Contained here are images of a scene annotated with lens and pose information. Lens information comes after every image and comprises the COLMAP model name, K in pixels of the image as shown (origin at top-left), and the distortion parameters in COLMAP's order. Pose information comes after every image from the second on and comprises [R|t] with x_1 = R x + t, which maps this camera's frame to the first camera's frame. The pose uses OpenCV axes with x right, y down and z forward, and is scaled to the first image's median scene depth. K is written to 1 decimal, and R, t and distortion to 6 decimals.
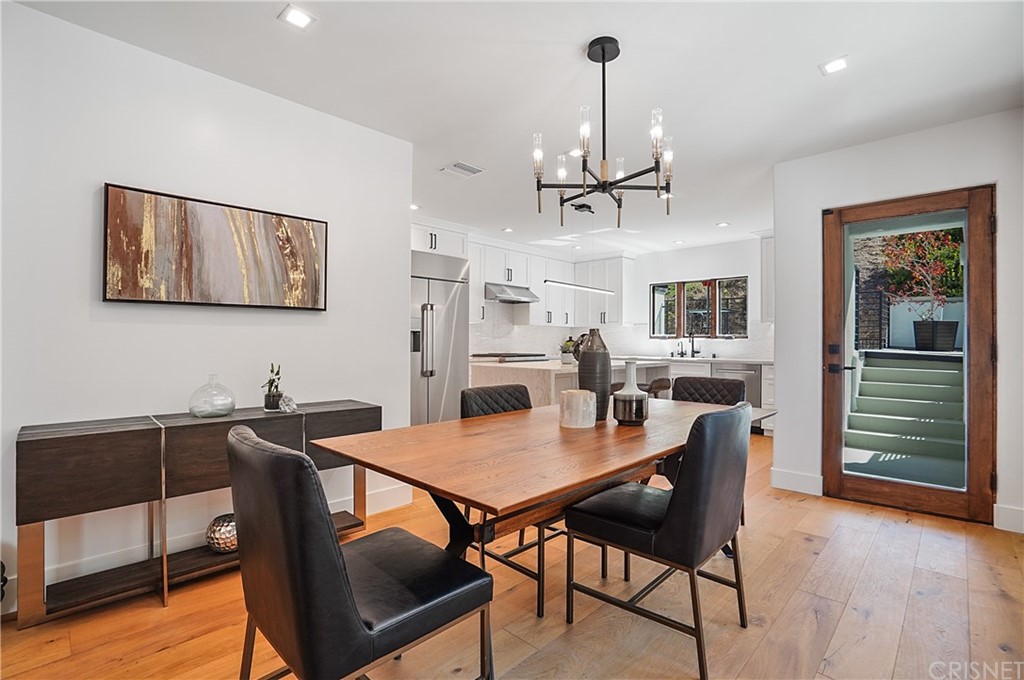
lens RADIAL K [[473.2, 0, 506.7], [0, 473.2, 341.4], [0, 0, 1]] dist [-0.049664, 0.016815]
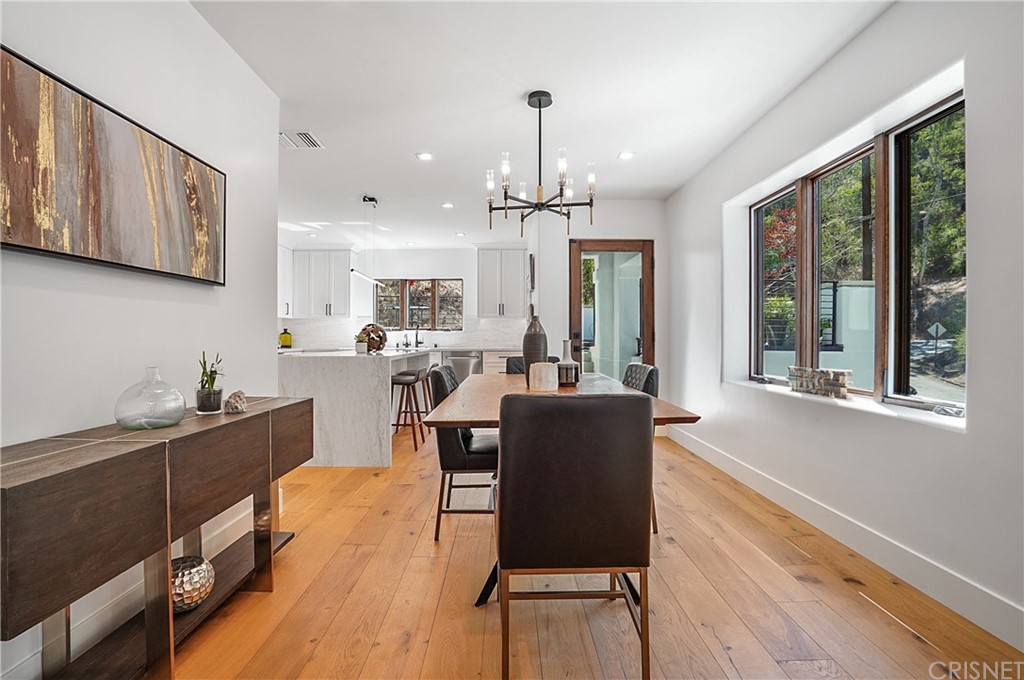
lens RADIAL K [[473.2, 0, 506.7], [0, 473.2, 341.4], [0, 0, 1]] dist [-0.049664, 0.016815]
pose [[0.711205, -0.009948, 0.702914, -0.622509], [0.004195, 0.999942, 0.009906, 0.023363], [-0.702972, -0.004096, 0.711206, 0.112126]]
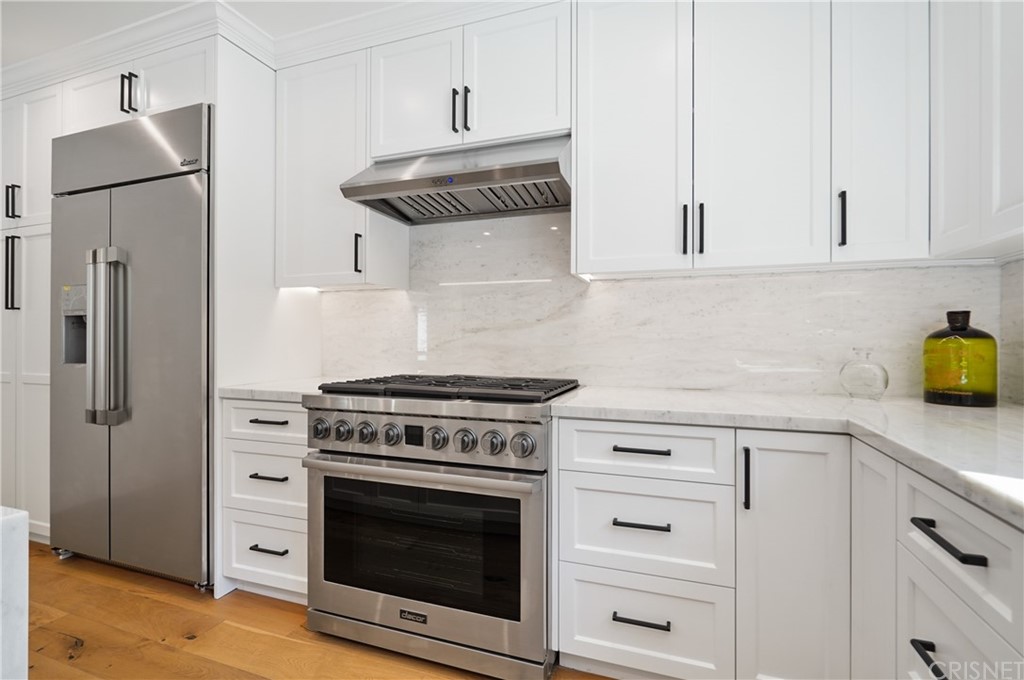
lens RADIAL K [[478.3, 0, 512.0], [0, 478.3, 340.0], [0, 0, 1]] dist [-0.002228, -0.000261]
pose [[0.423029, -0.007066, -0.906089, 0.719323], [0.001176, 0.999973, -0.007249, 0.009581], [0.906116, 0.002001, 0.423026, 2.283552]]
